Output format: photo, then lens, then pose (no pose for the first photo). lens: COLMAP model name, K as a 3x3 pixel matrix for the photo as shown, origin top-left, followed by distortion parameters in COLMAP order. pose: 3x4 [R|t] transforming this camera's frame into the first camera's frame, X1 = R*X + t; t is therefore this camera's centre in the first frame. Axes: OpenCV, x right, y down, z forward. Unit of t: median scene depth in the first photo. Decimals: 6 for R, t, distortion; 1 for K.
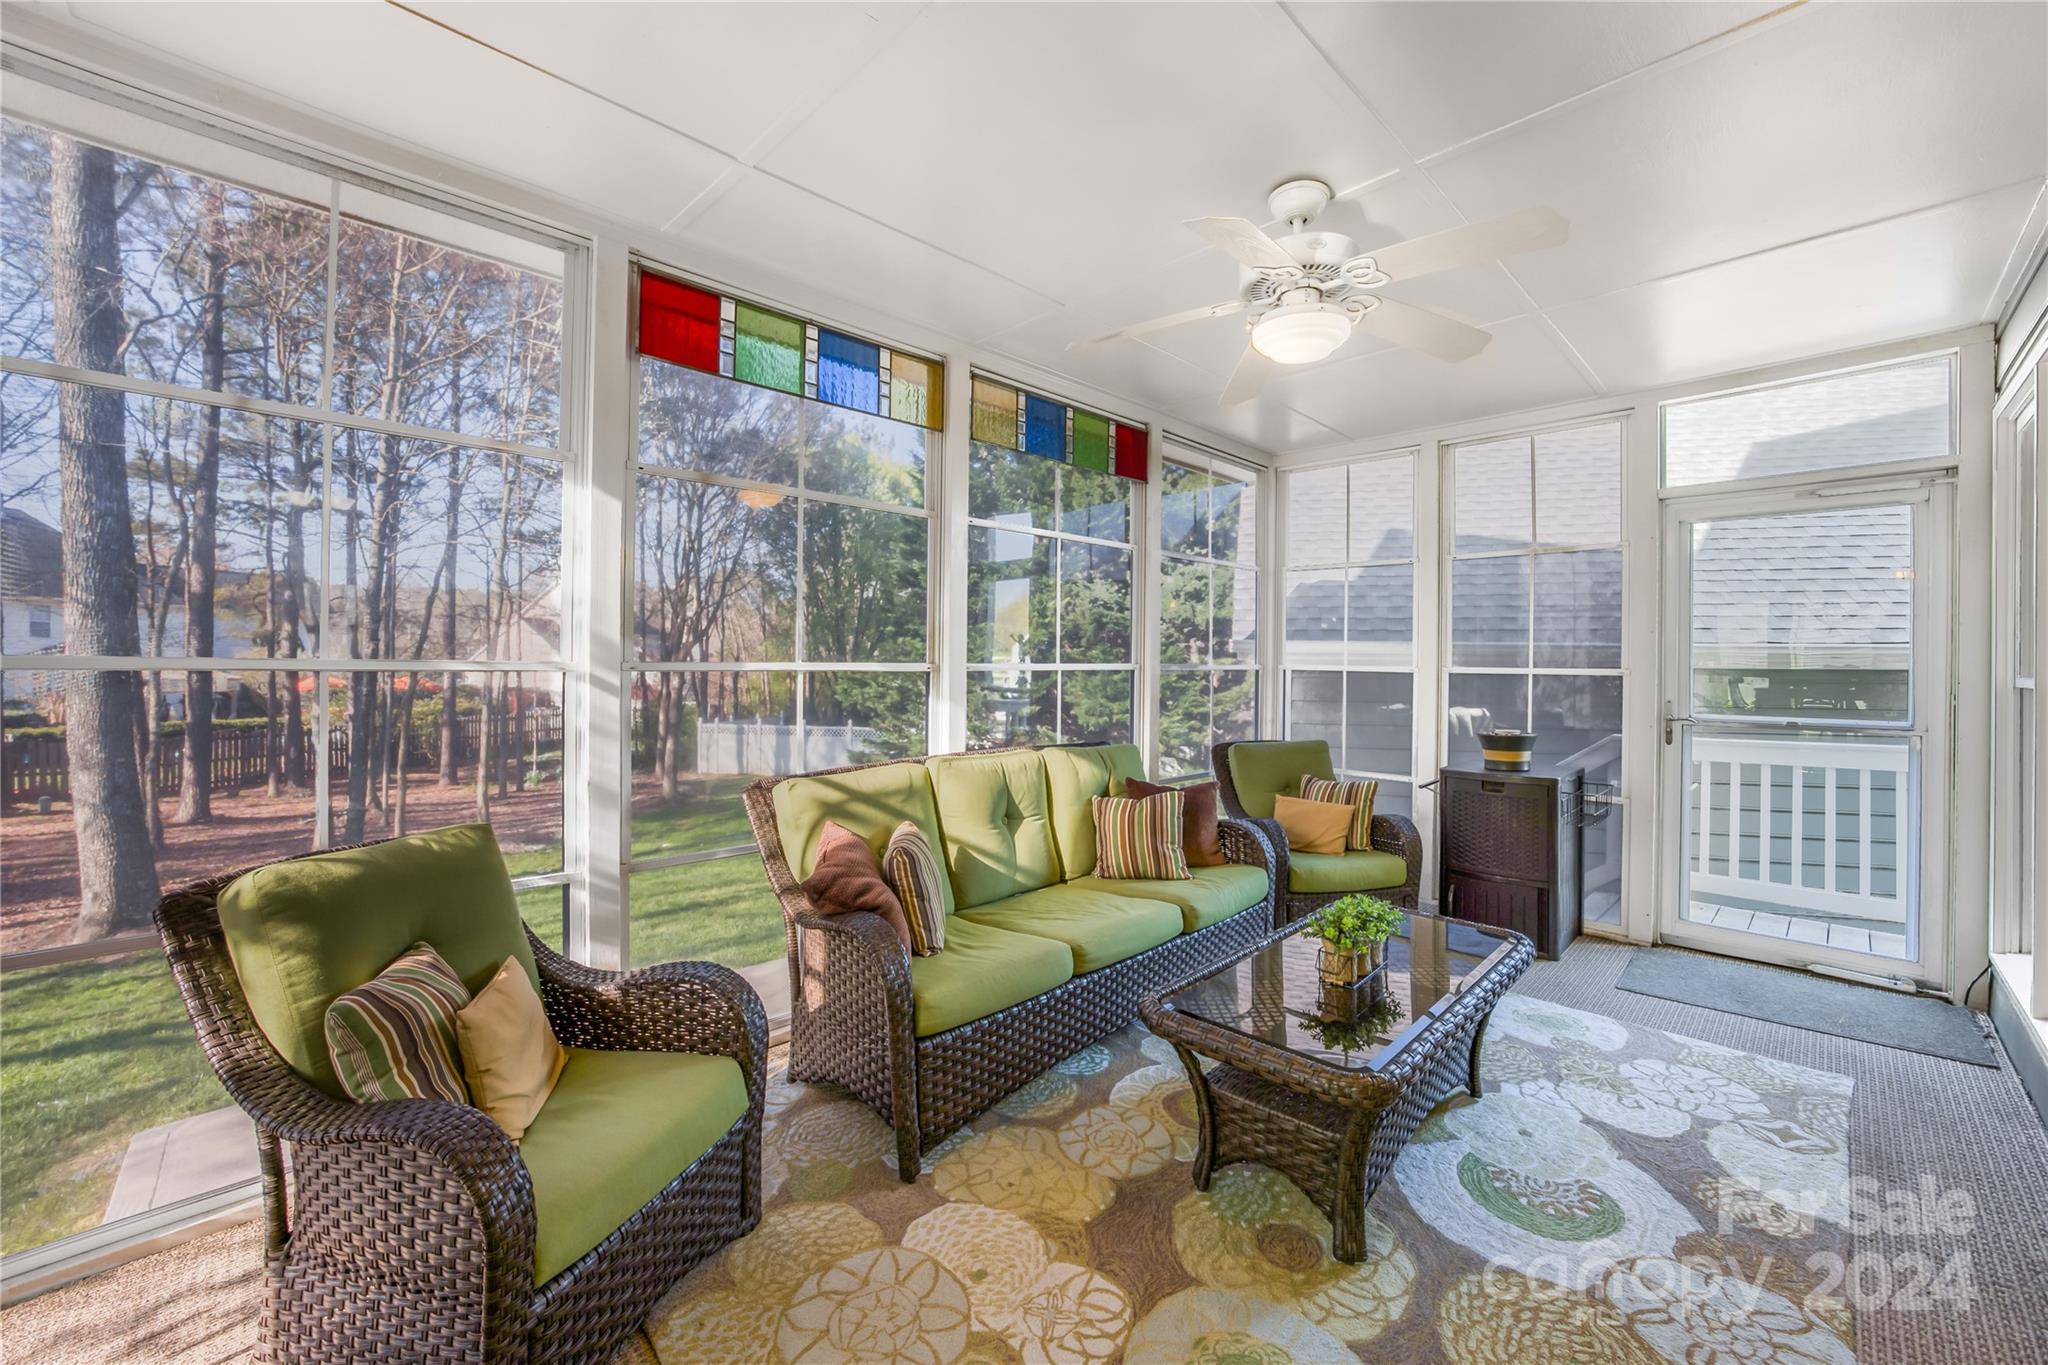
lens RADIAL K [[832.7, 0, 1029.9], [0, 832.7, 659.6], [0, 0, 1]] dist [-0.039375, 0.014550]
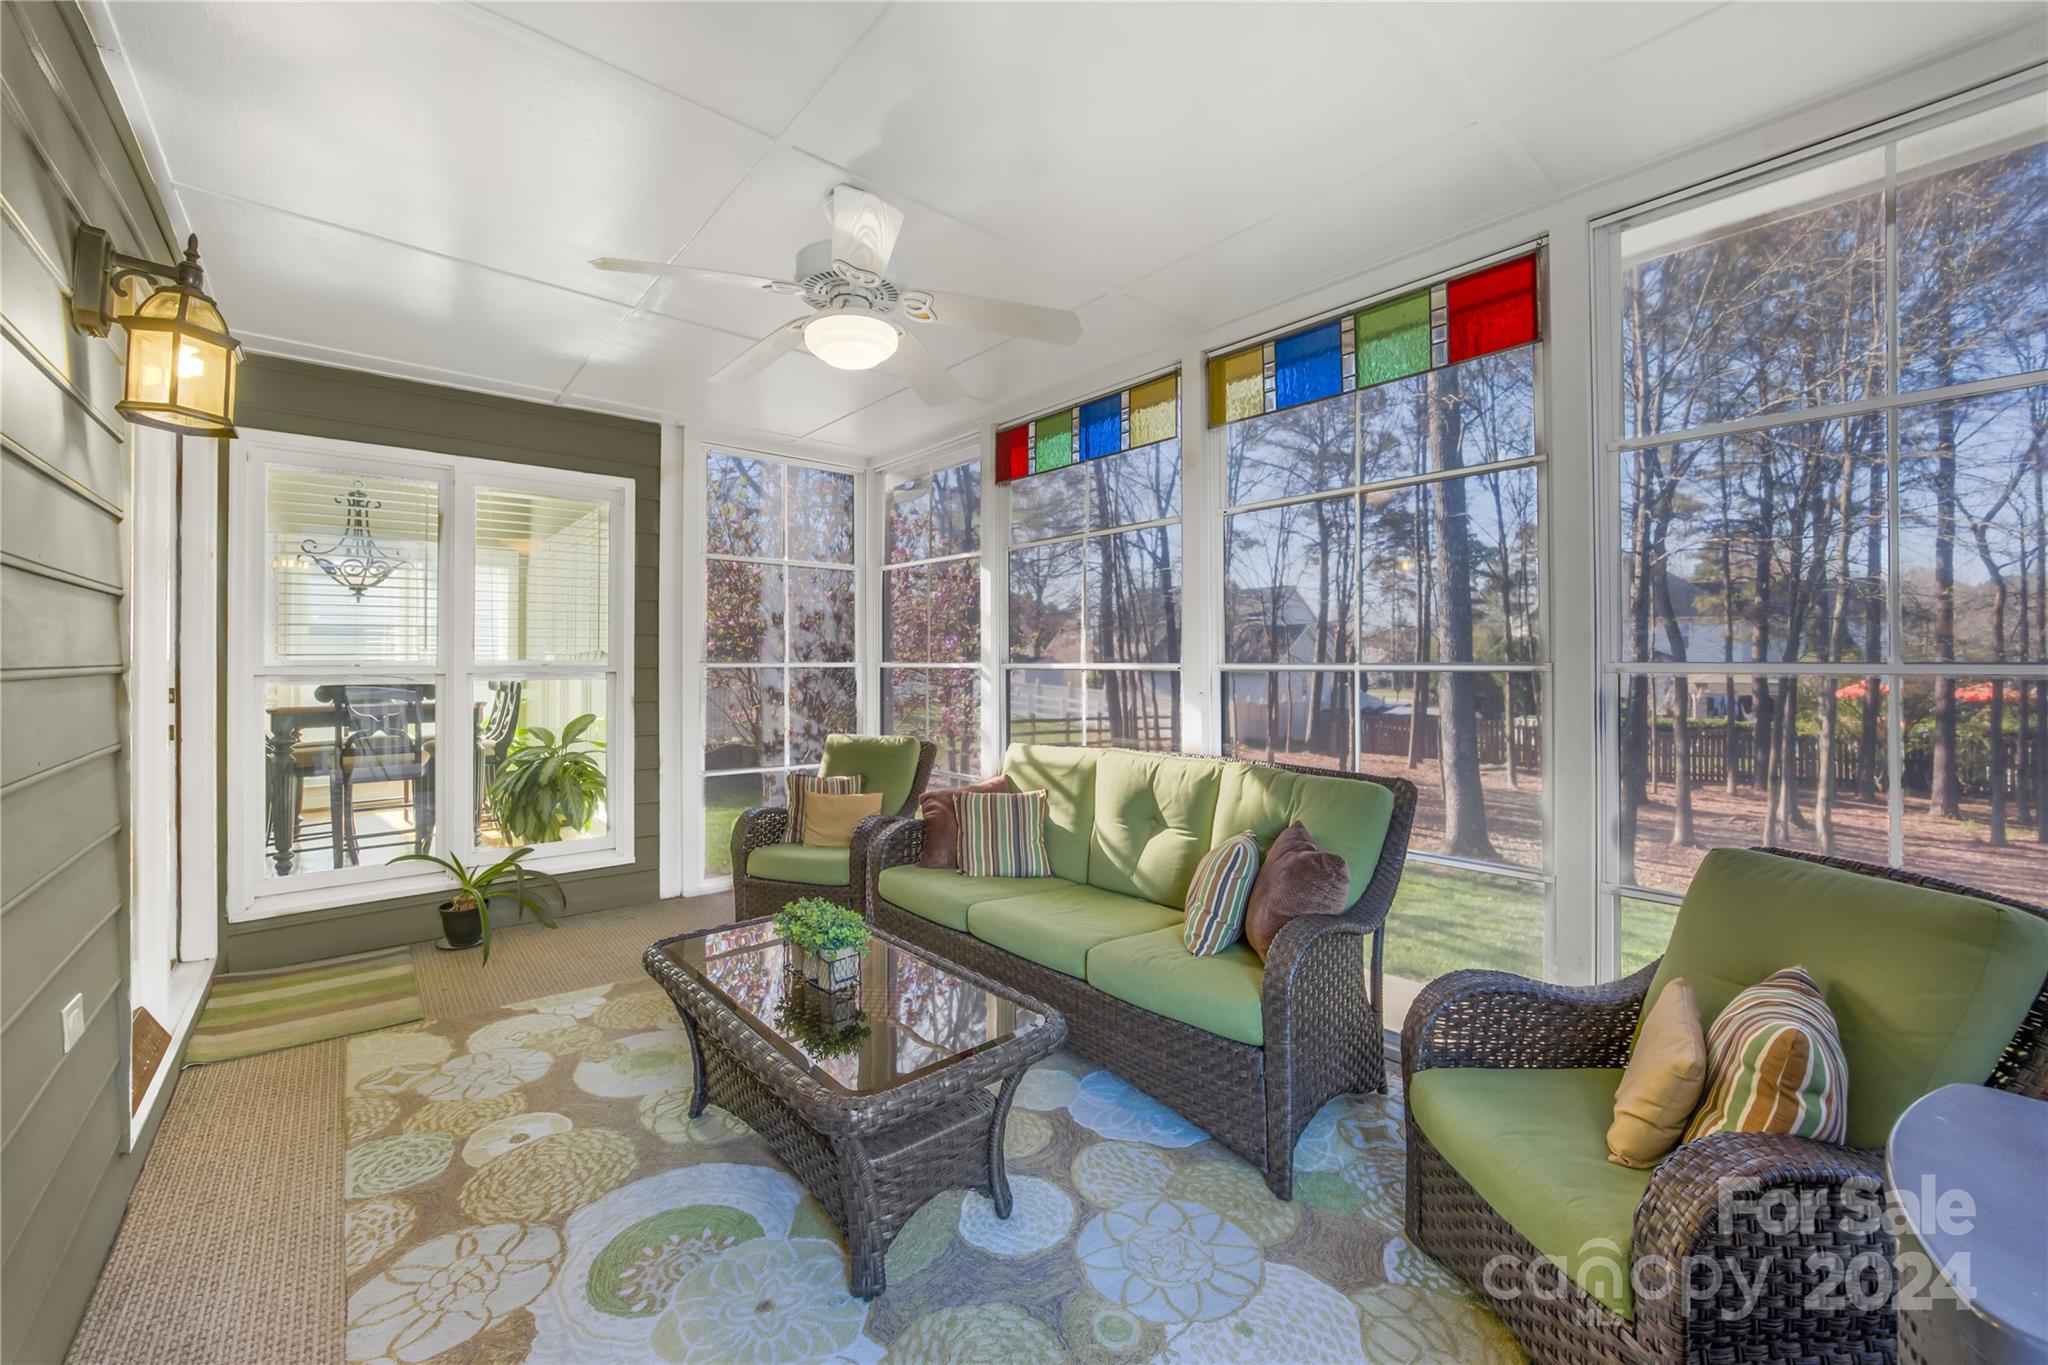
lens RADIAL K [[794.3, 0, 1022.9], [0, 794.3, 671.4], [0, 0, 1]] dist [-0.015380, 0.000274]
pose [[-0.064144, 0.006849, -0.997917, 1.063233], [0.001084, 0.999976, 0.006794, 0.008636], [0.997940, -0.000646, -0.064150, 1.051703]]
